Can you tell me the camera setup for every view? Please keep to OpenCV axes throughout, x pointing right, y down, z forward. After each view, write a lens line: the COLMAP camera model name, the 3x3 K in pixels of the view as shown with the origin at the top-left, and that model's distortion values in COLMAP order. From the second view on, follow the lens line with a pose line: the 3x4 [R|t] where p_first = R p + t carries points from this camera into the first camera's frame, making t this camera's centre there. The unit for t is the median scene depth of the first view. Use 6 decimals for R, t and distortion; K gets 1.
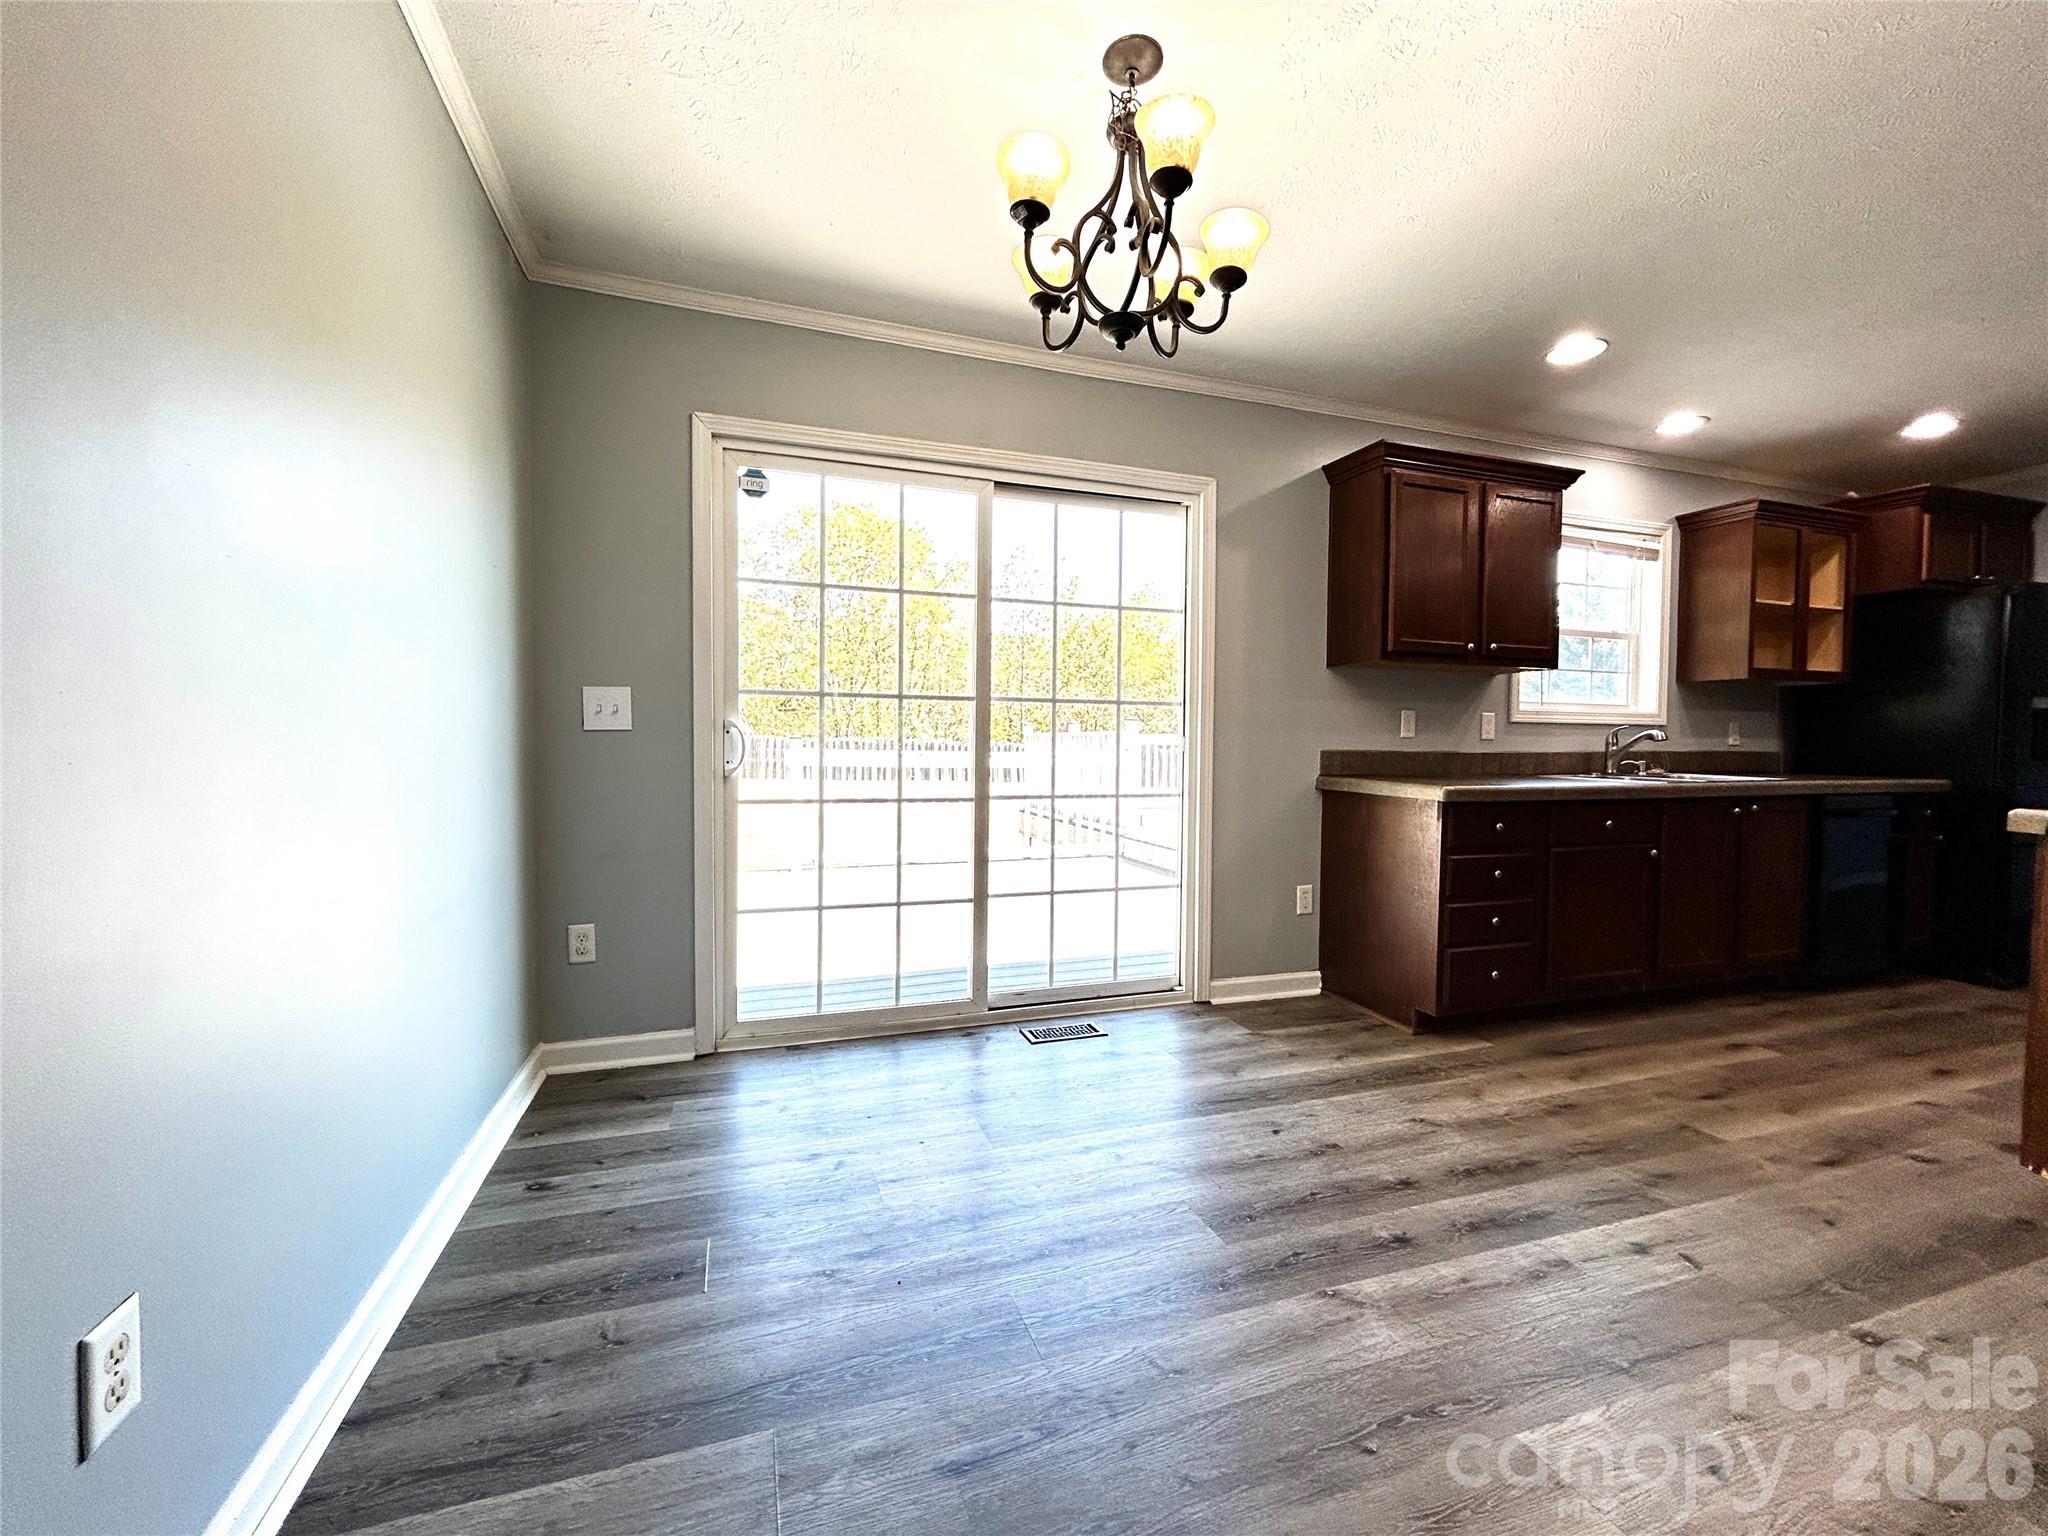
lens RADIAL K [[834.8, 0, 1024.8], [0, 834.8, 757.5], [0, 0, 1]] dist [-0.002529, 0.001069]
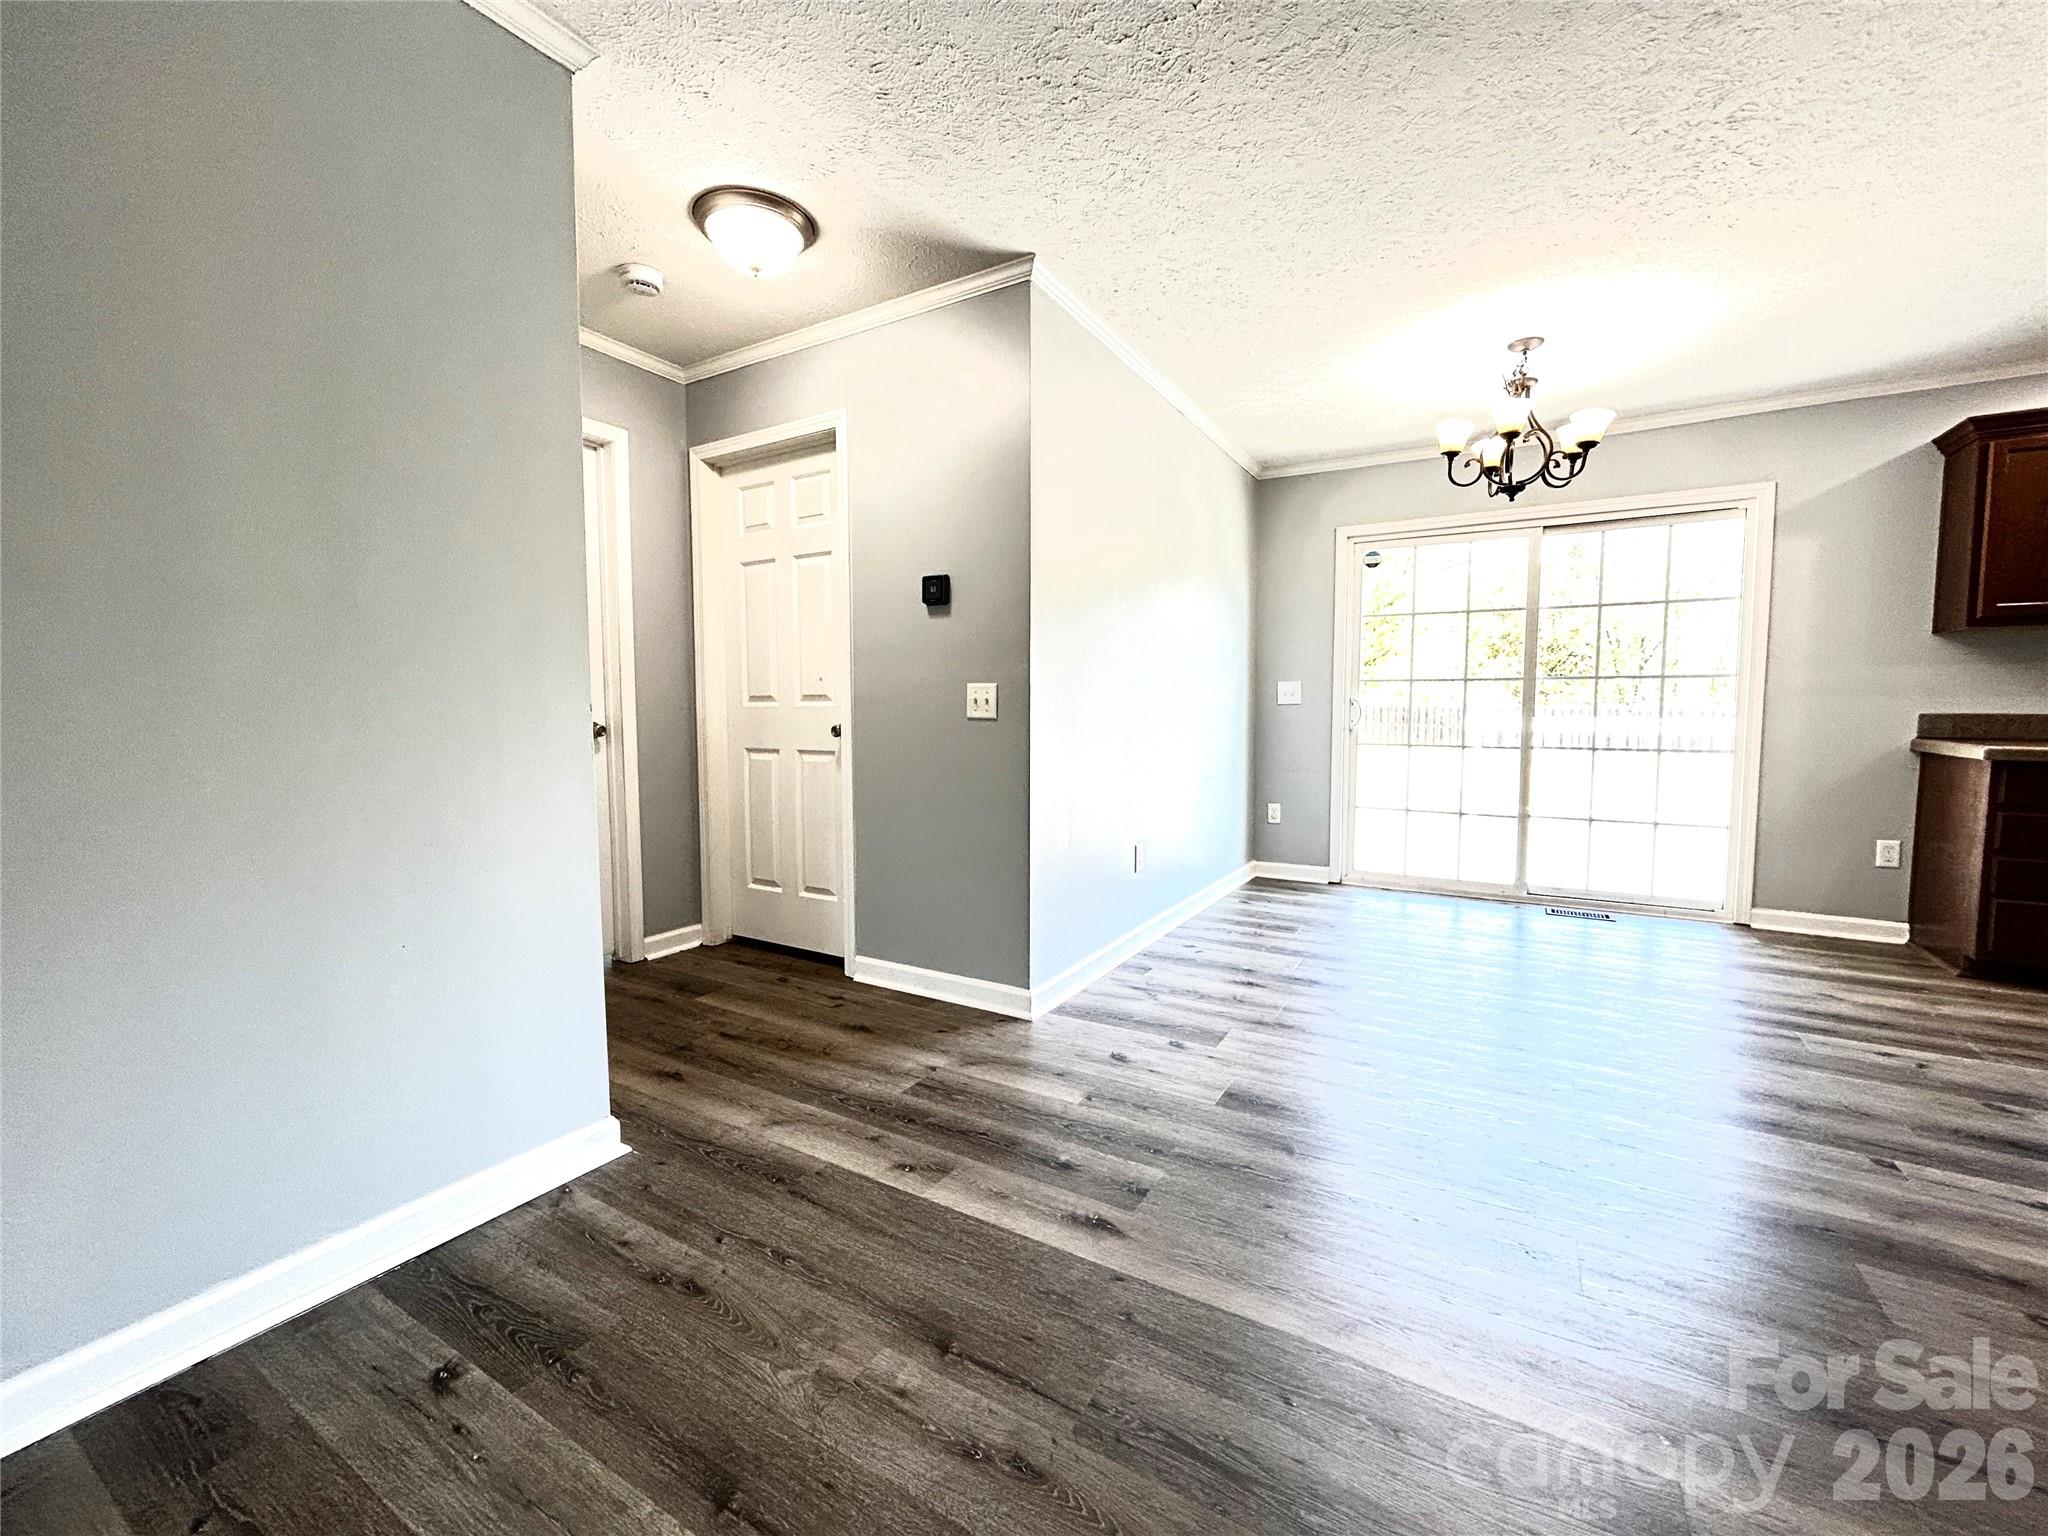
lens RADIAL K [[834.8, 0, 1010.5], [0, 834.8, 780.3], [0, 0, 1]] dist [-0.002529, 0.001069]
pose [[0.645101, 0.057373, -0.761940, 0.460983], [-0.007224, 0.997590, 0.069001, 0.011916], [0.764063, -0.039008, 0.643961, -0.603813]]
